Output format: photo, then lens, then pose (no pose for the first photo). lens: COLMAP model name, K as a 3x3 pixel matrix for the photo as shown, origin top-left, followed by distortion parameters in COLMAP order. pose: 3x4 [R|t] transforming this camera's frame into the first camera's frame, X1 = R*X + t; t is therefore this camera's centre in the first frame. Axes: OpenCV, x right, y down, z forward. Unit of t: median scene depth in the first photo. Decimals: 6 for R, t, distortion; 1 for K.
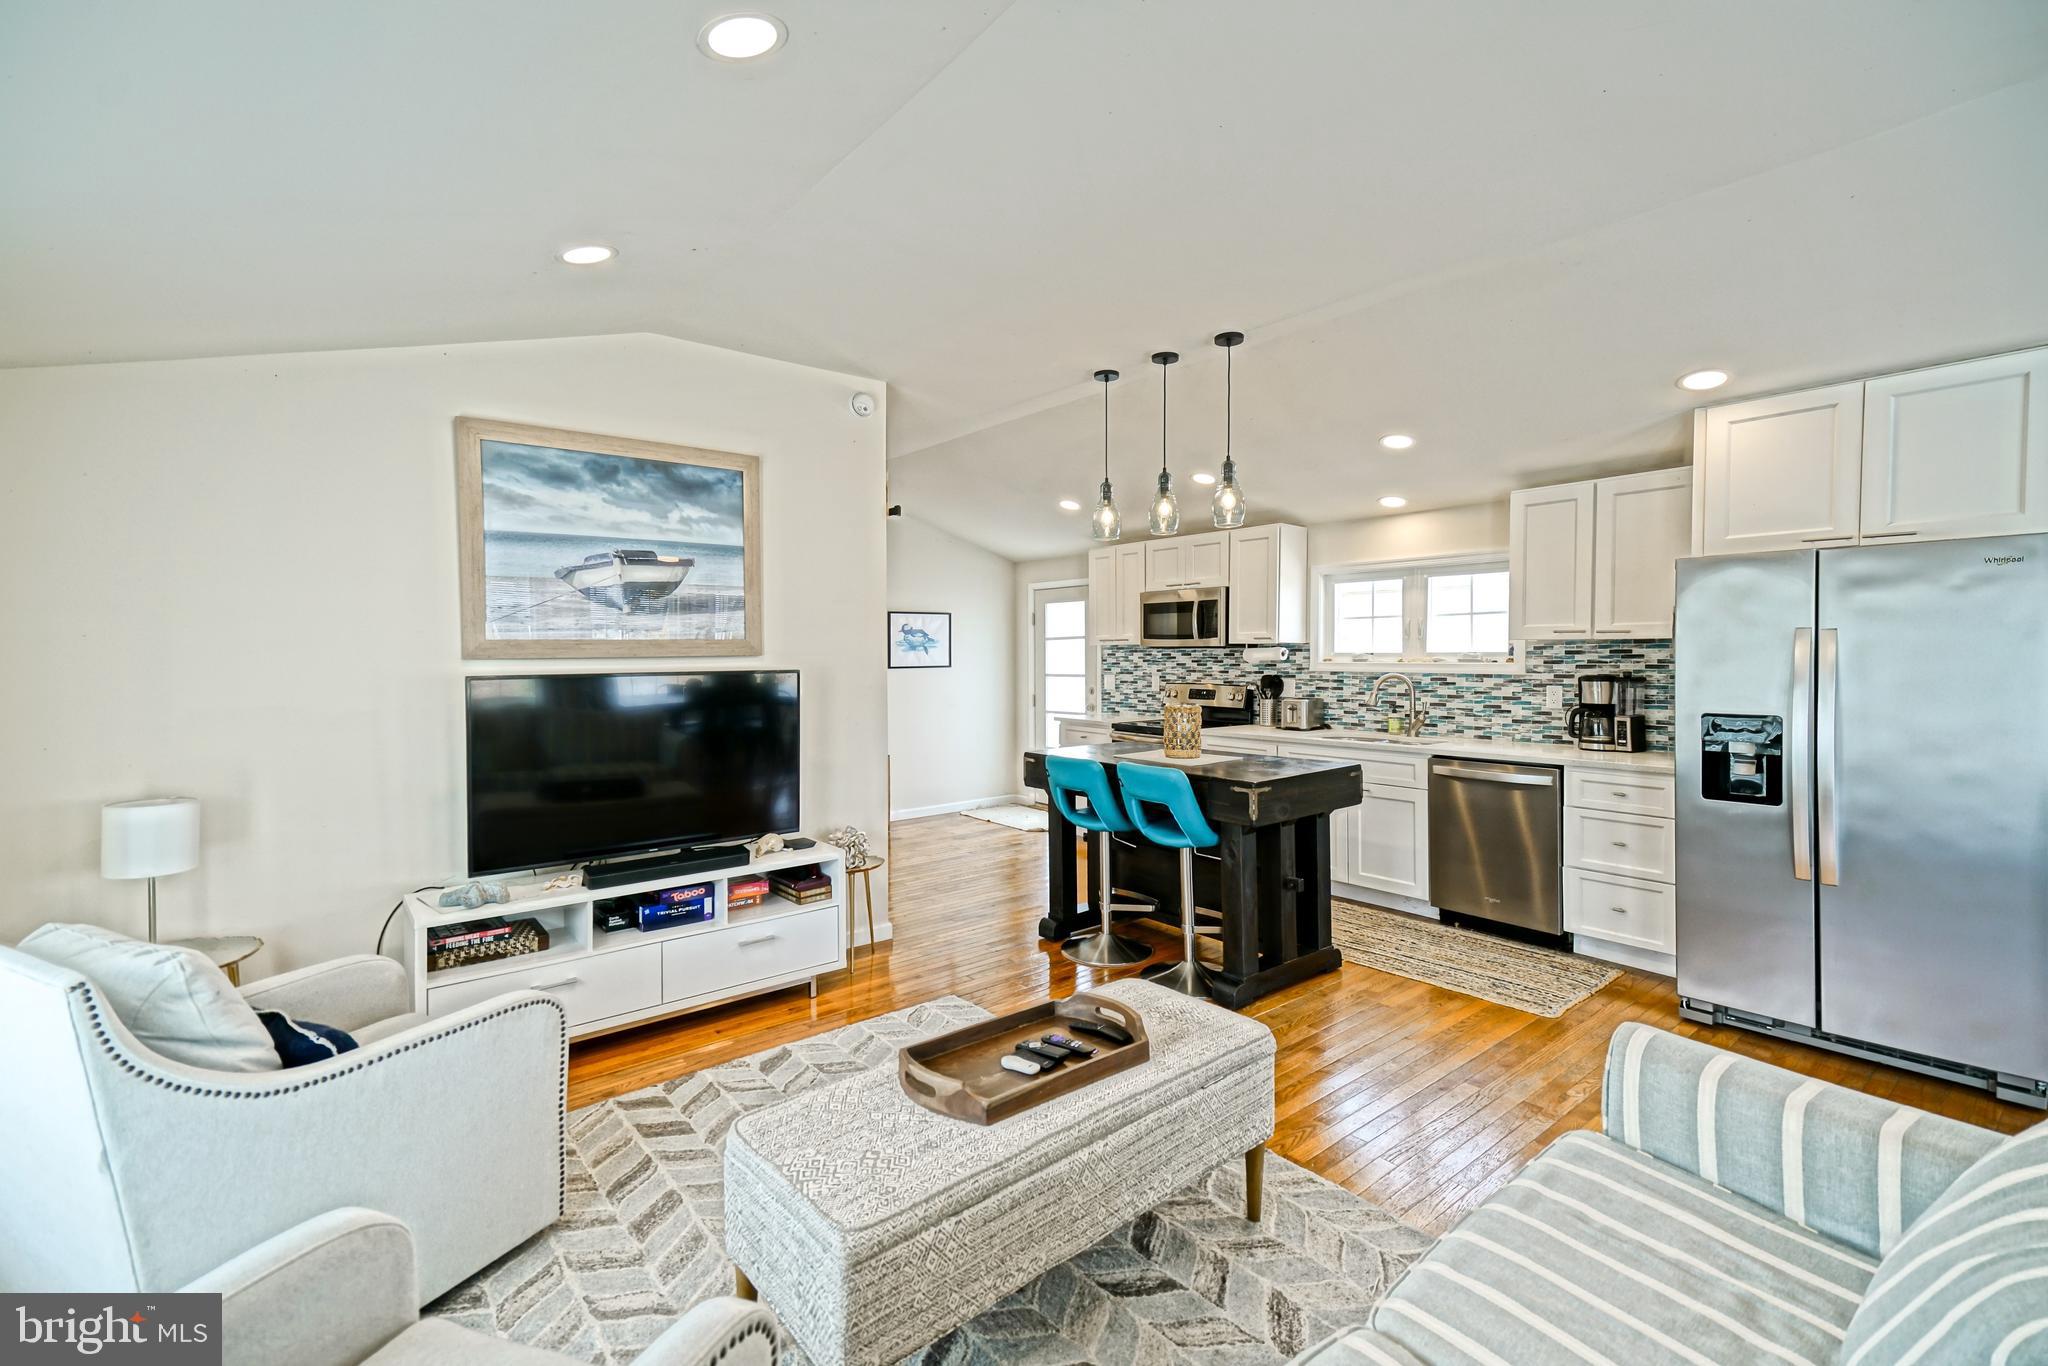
lens RADIAL K [[901.9, 0, 1019.6], [0, 901.9, 668.0], [0, 0, 1]] dist [0.036380, -0.000884]
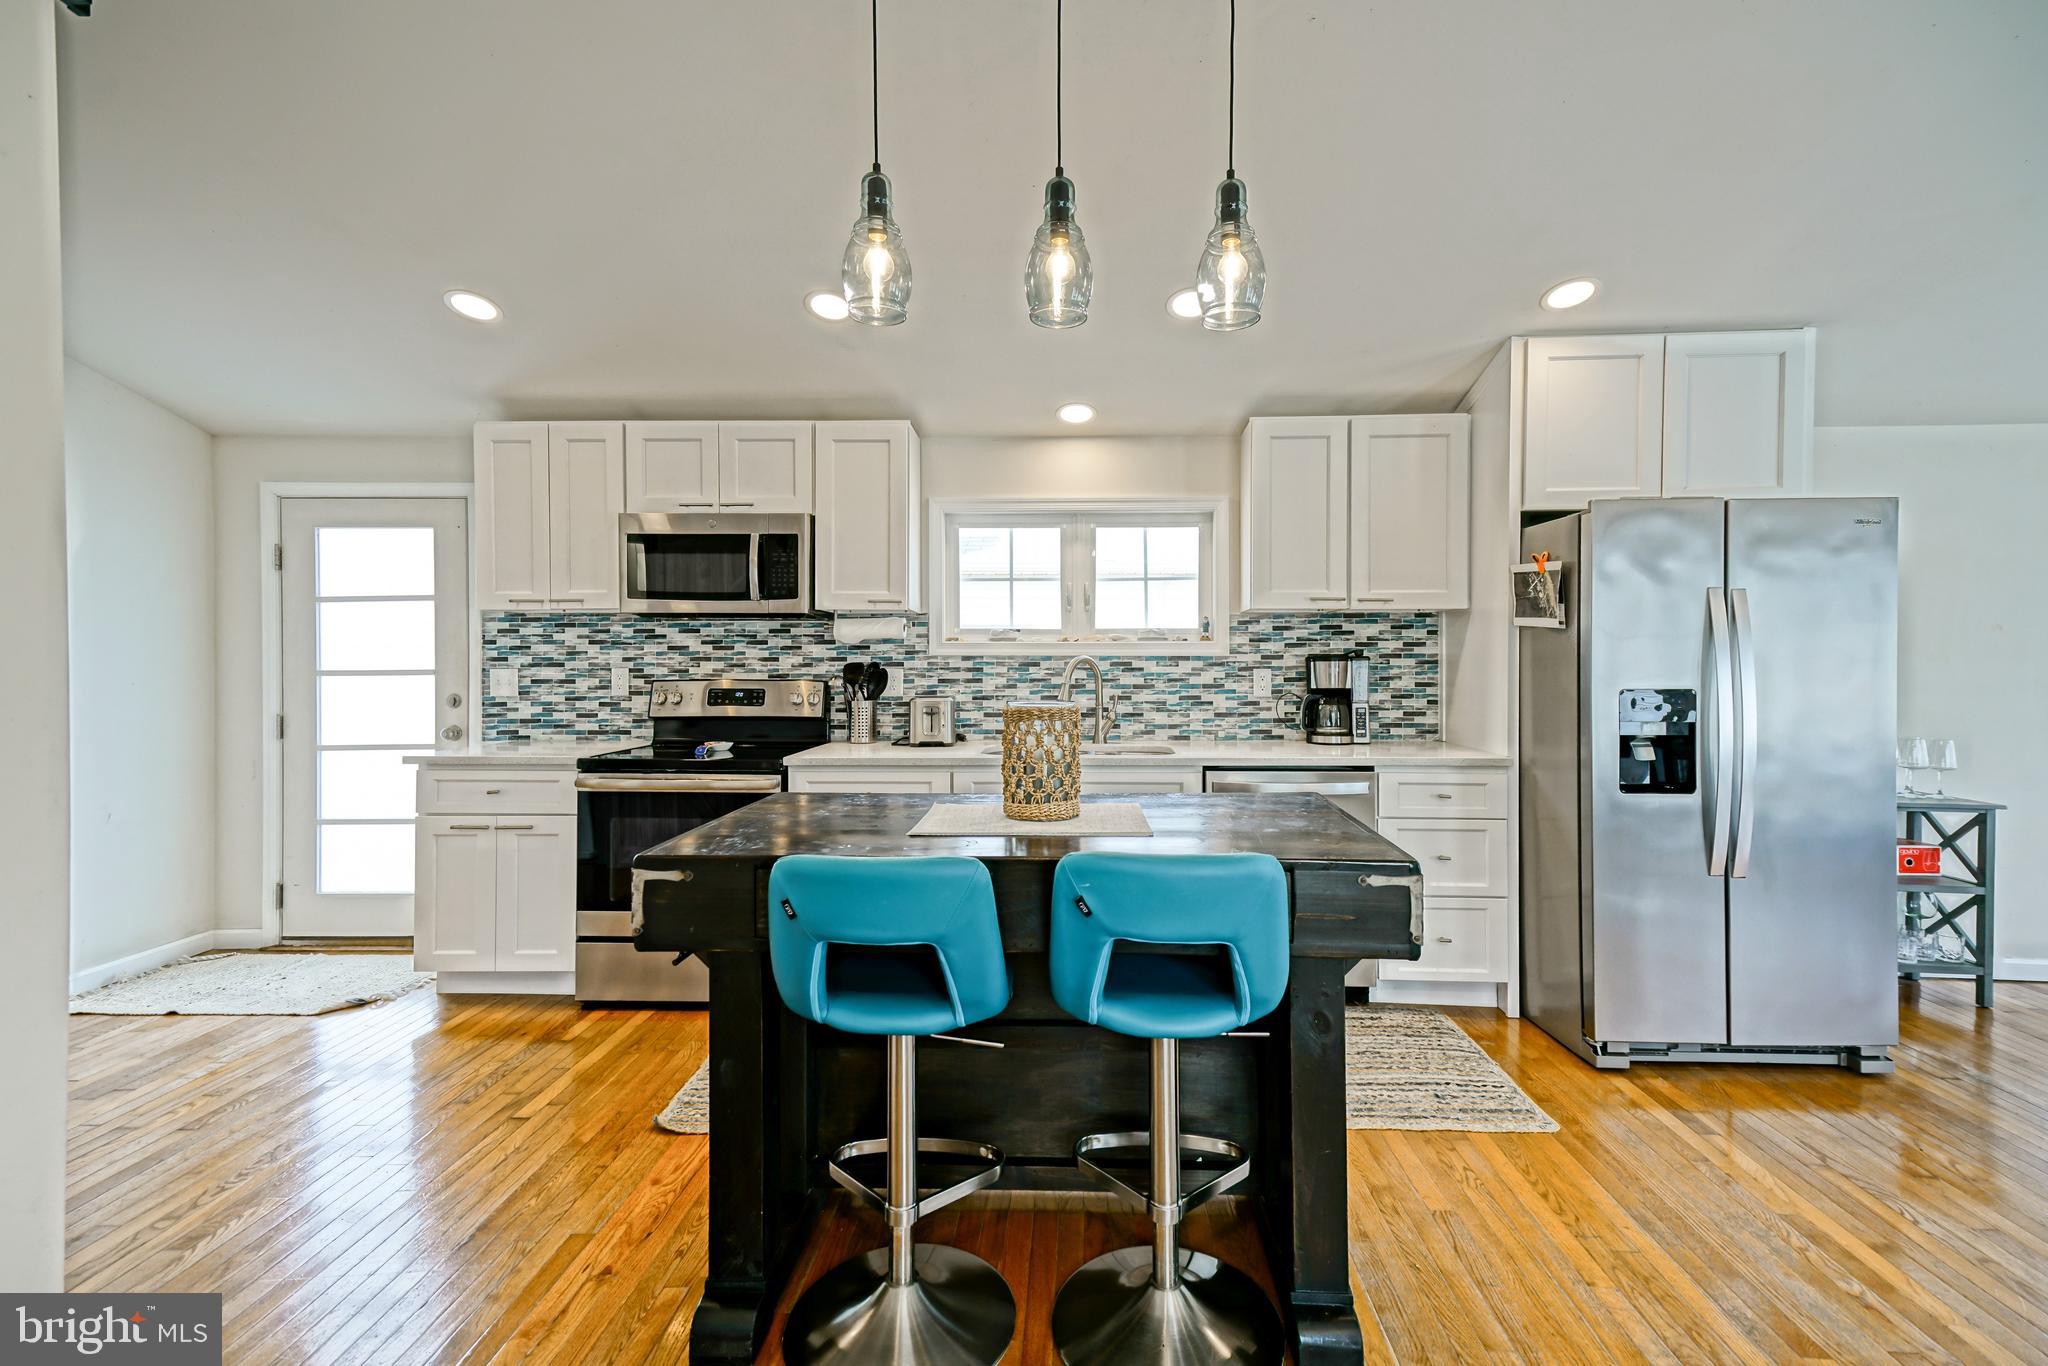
lens RADIAL K [[918.0, 0, 1054.7], [0, 918.0, 660.4], [0, 0, 1]] dist [0.037884, 0.000005]
pose [[0.654077, 0.002622, 0.756423, -0.156985], [0.011568, 0.999842, -0.013469, 0.020896], [-0.756339, 0.017560, 0.653944, 0.603062]]
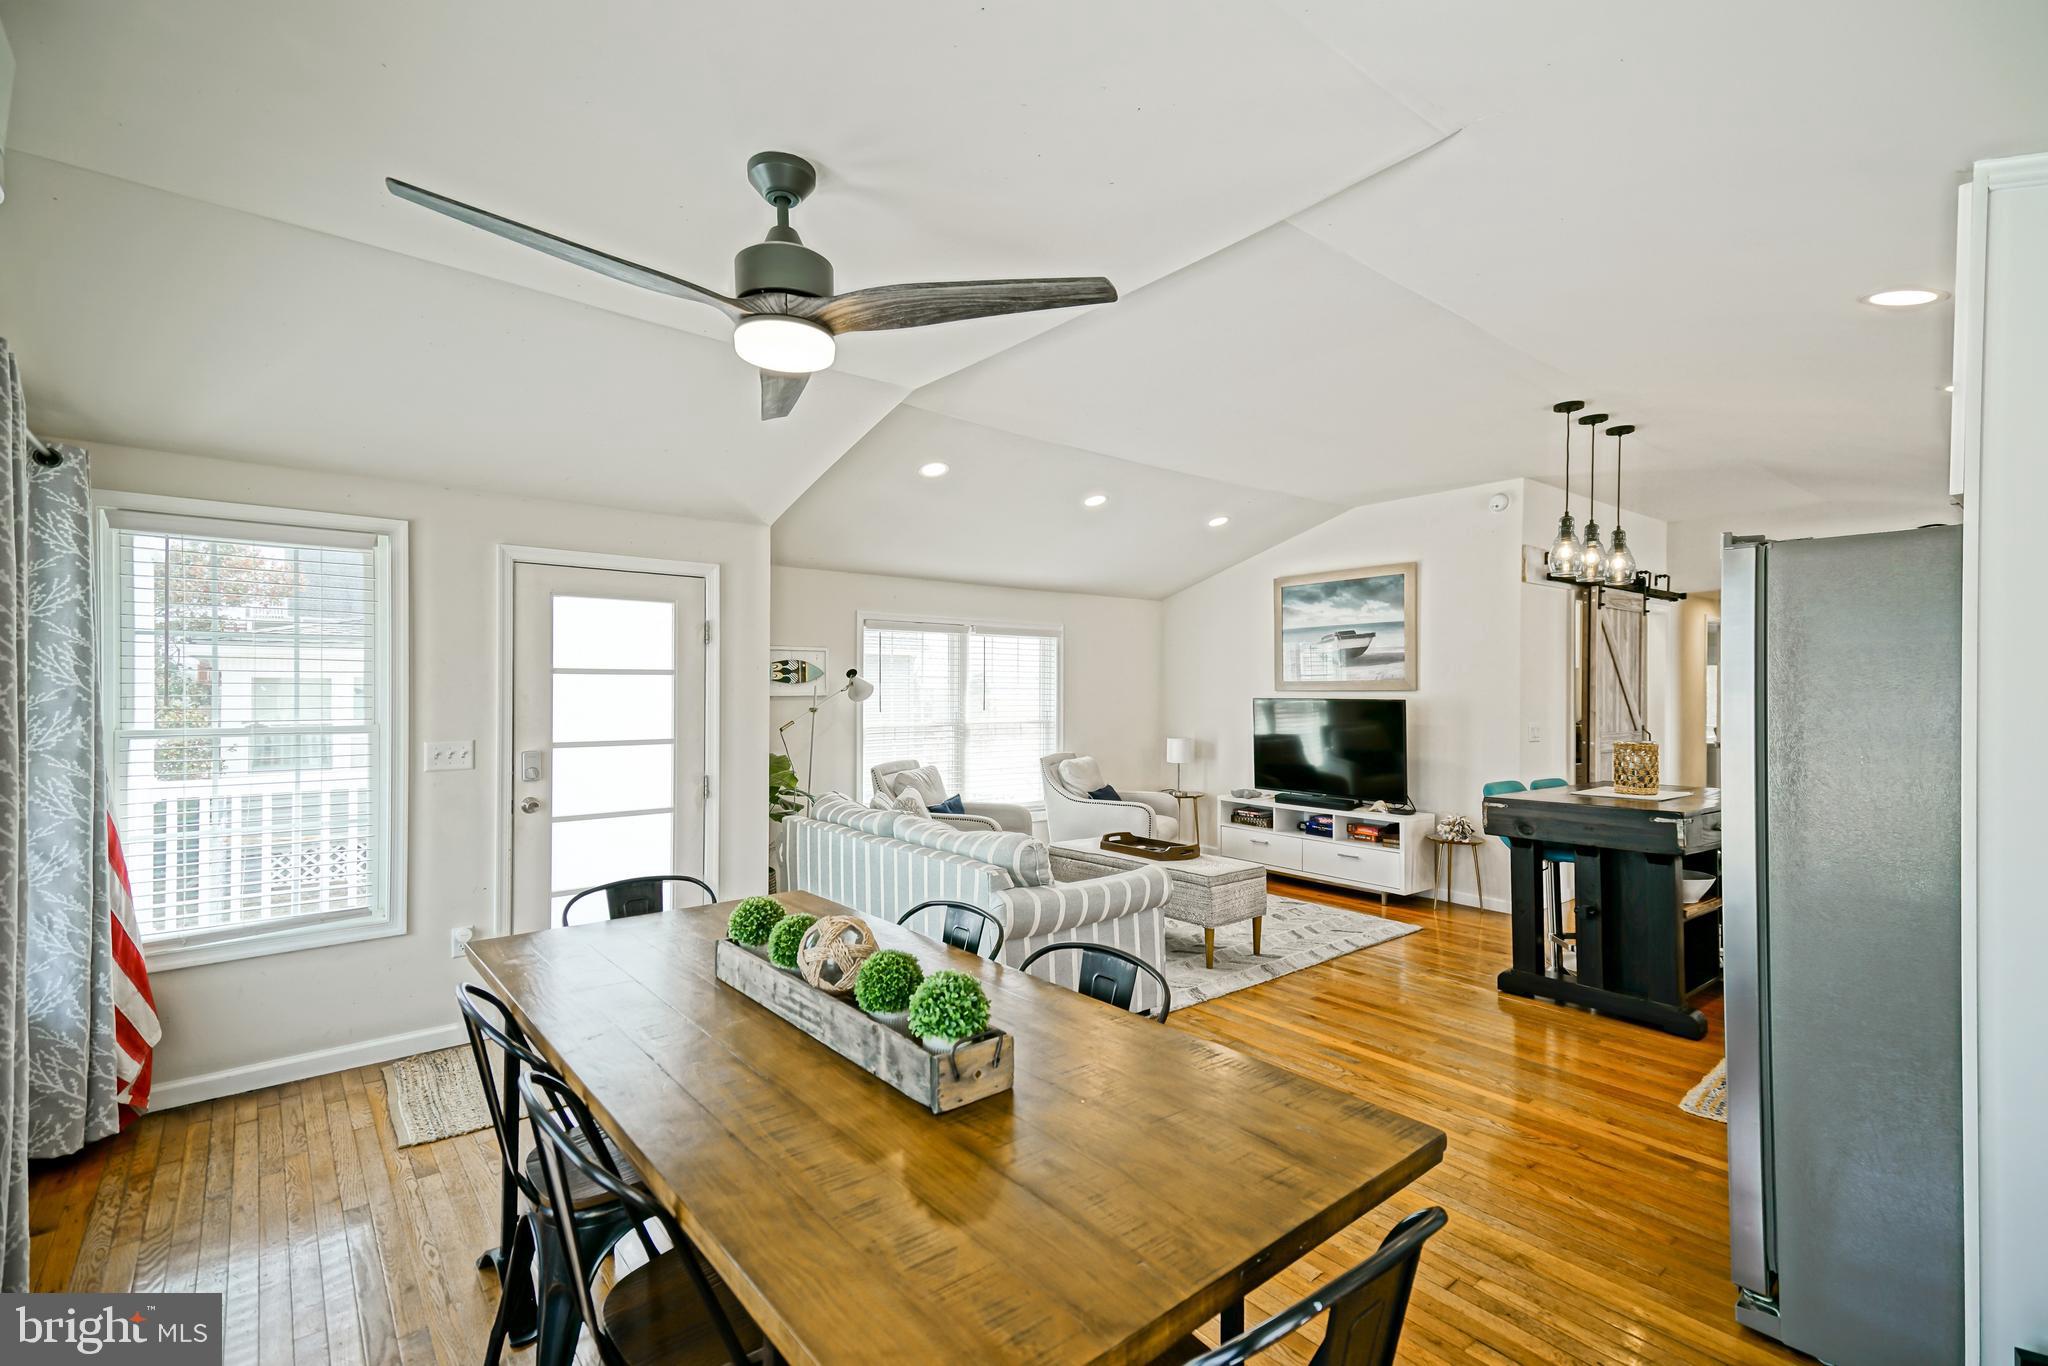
lens RADIAL K [[916.1, 0, 988.3], [0, 916.1, 690.9], [0, 0, 1]] dist [0.042960, 0.000031]
pose [[-0.012567, 0.007086, -0.999896, 1.096509], [-0.022937, 0.999710, 0.007373, -0.006920], [0.999658, 0.023027, -0.012400, 0.249086]]
